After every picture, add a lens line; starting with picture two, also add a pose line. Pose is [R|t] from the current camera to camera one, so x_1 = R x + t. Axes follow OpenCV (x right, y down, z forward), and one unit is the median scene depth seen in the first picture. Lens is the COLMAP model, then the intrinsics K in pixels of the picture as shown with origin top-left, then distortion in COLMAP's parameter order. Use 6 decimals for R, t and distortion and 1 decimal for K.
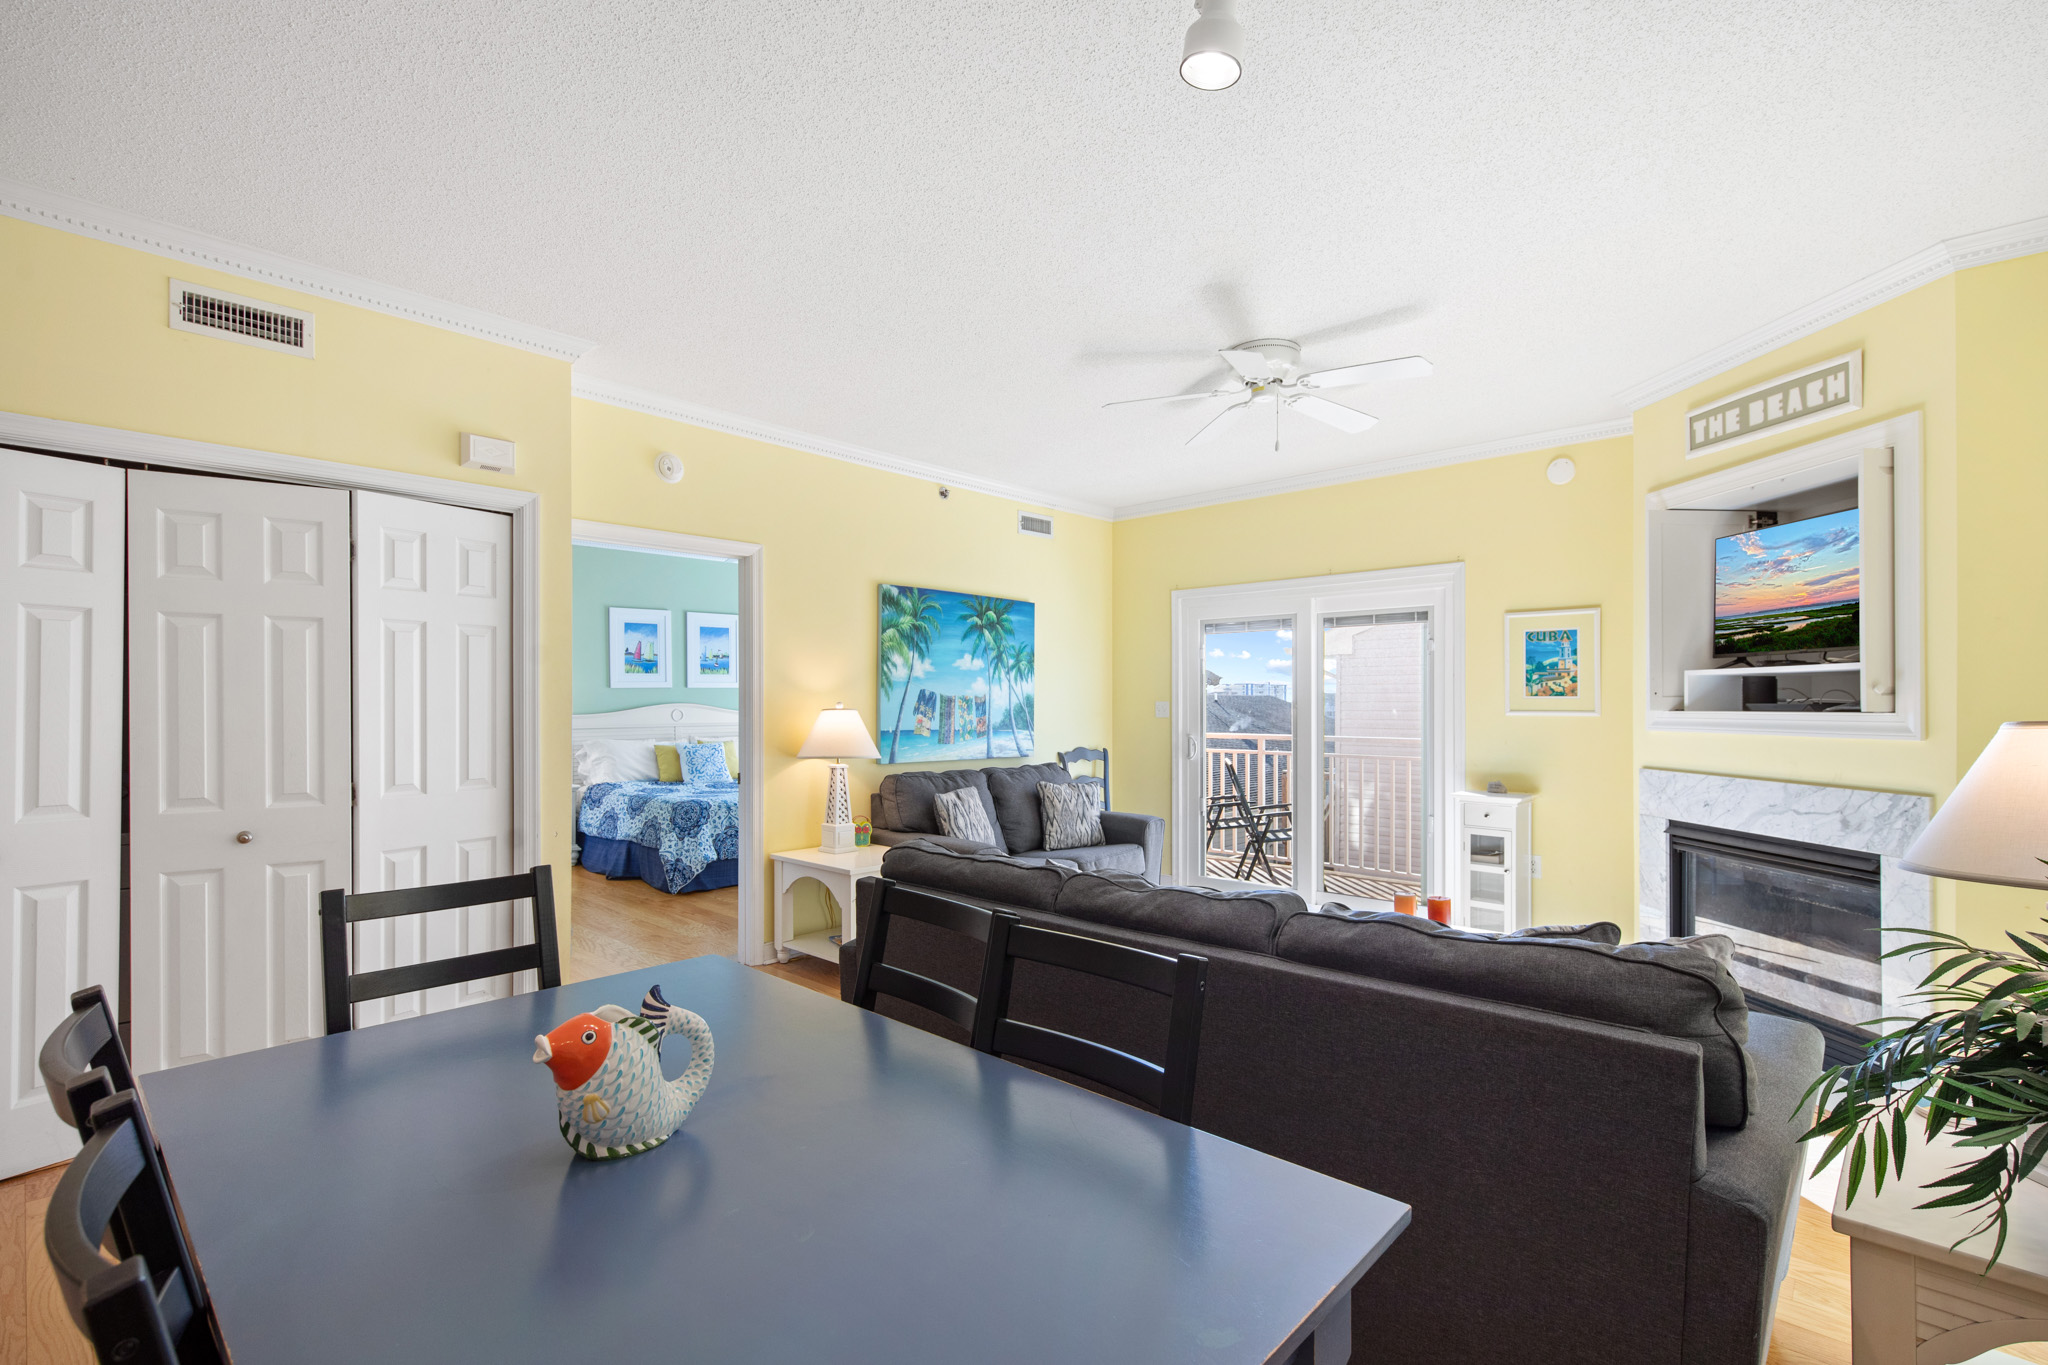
lens RADIAL K [[936.3, 0, 1025.7], [0, 936.3, 693.6], [0, 0, 1]] dist [0.002560, 0.000705]
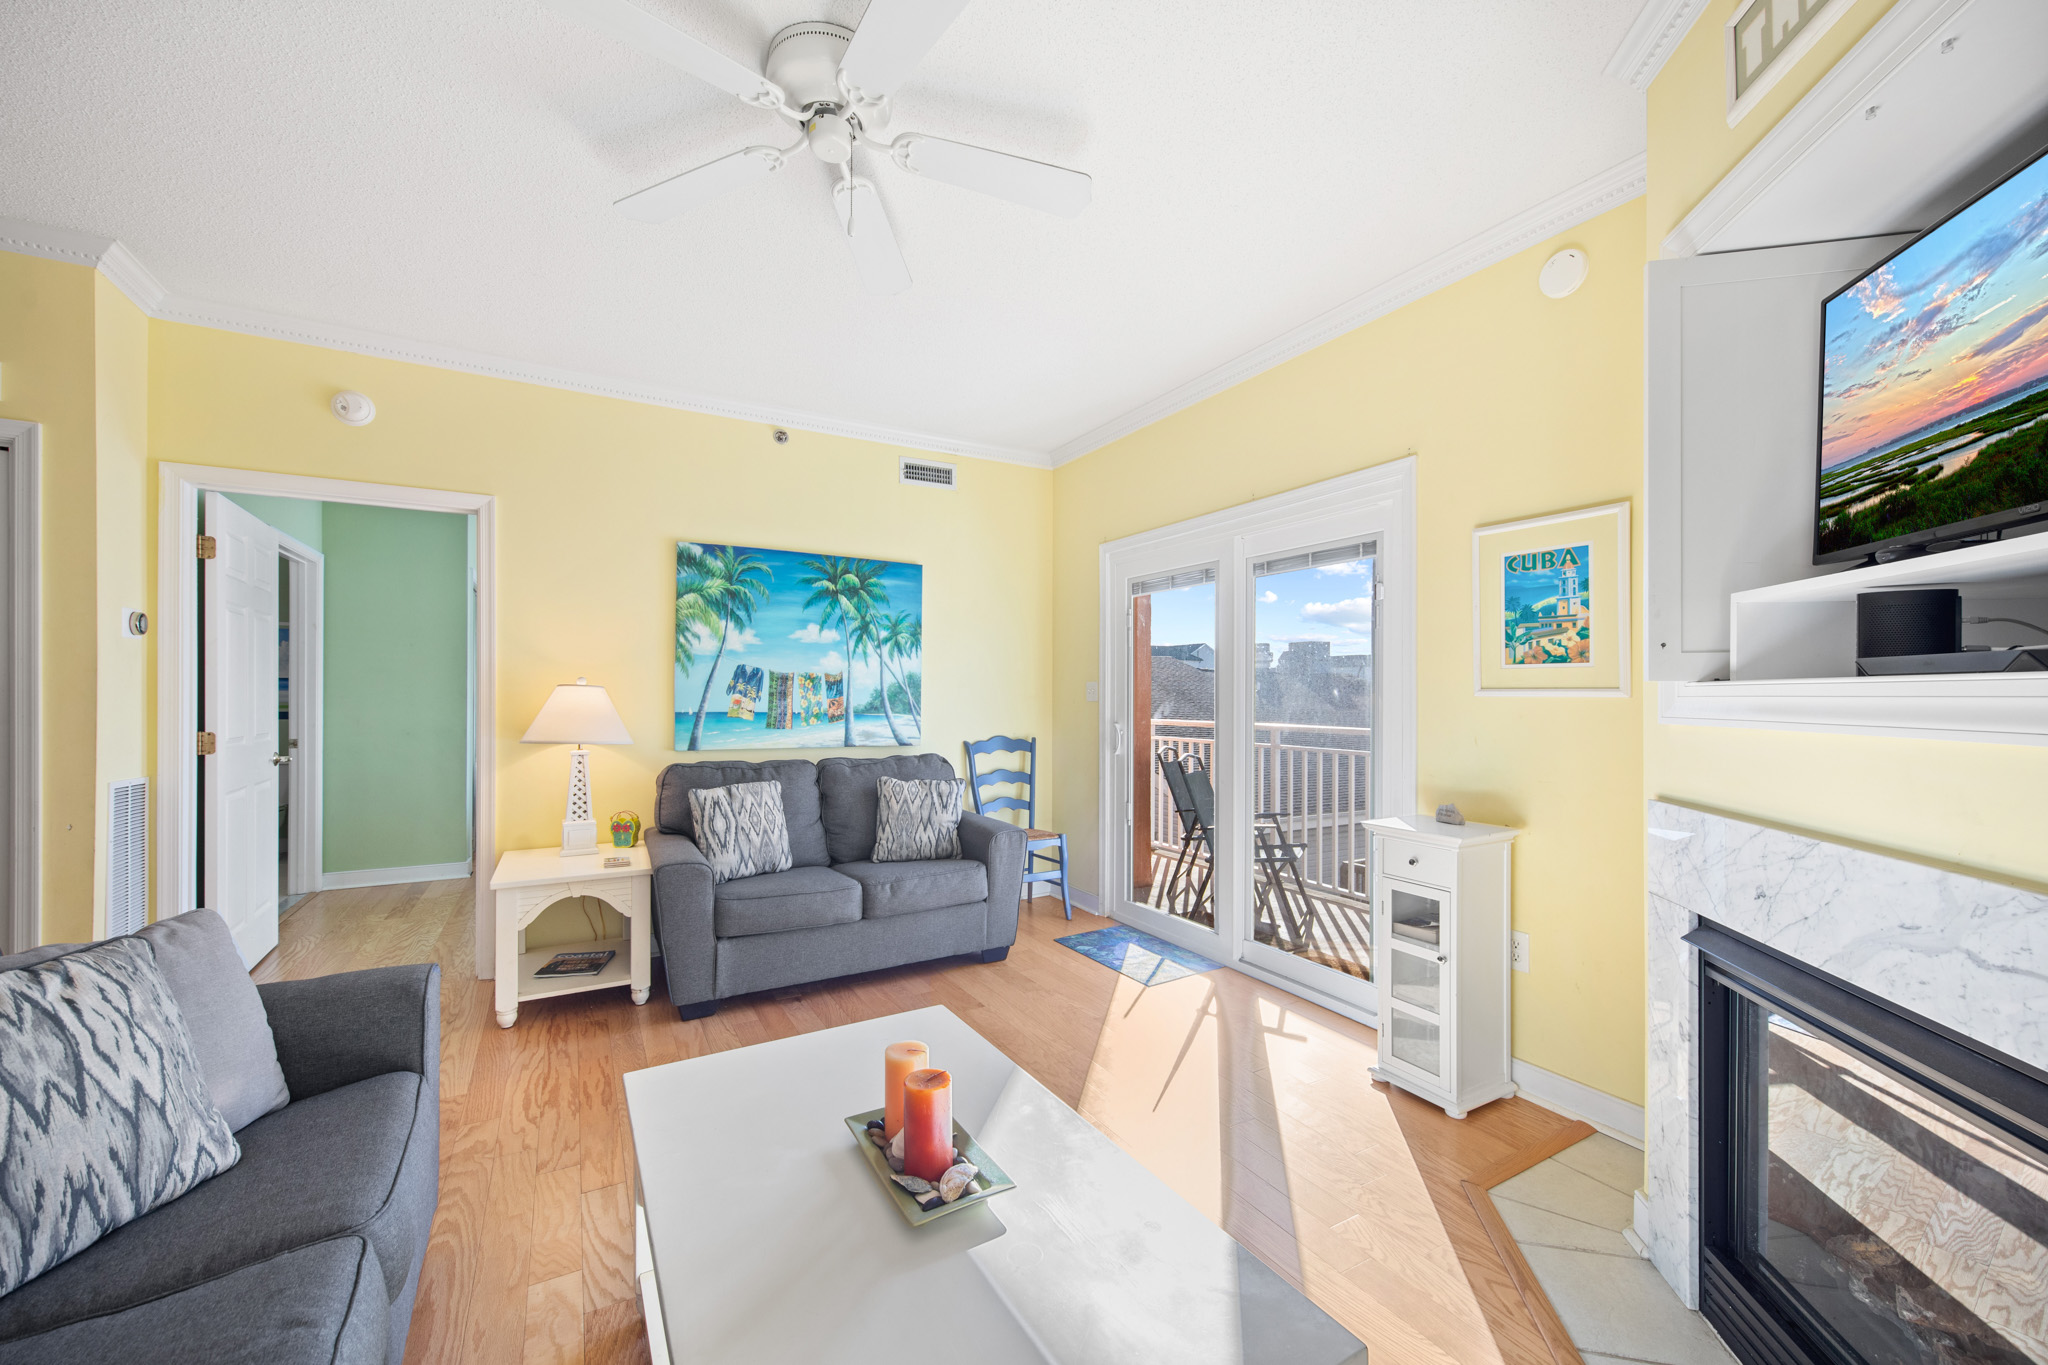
lens RADIAL K [[802.8, 0, 1019.7], [0, 802.8, 689.8], [0, 0, 1]] dist [0.003415, -0.000430]
pose [[0.954127, 0.001561, -0.299398, 0.360243], [-0.000508, 0.999993, 0.003597, 0.015923], [0.299401, -0.003280, 0.954122, 0.382885]]
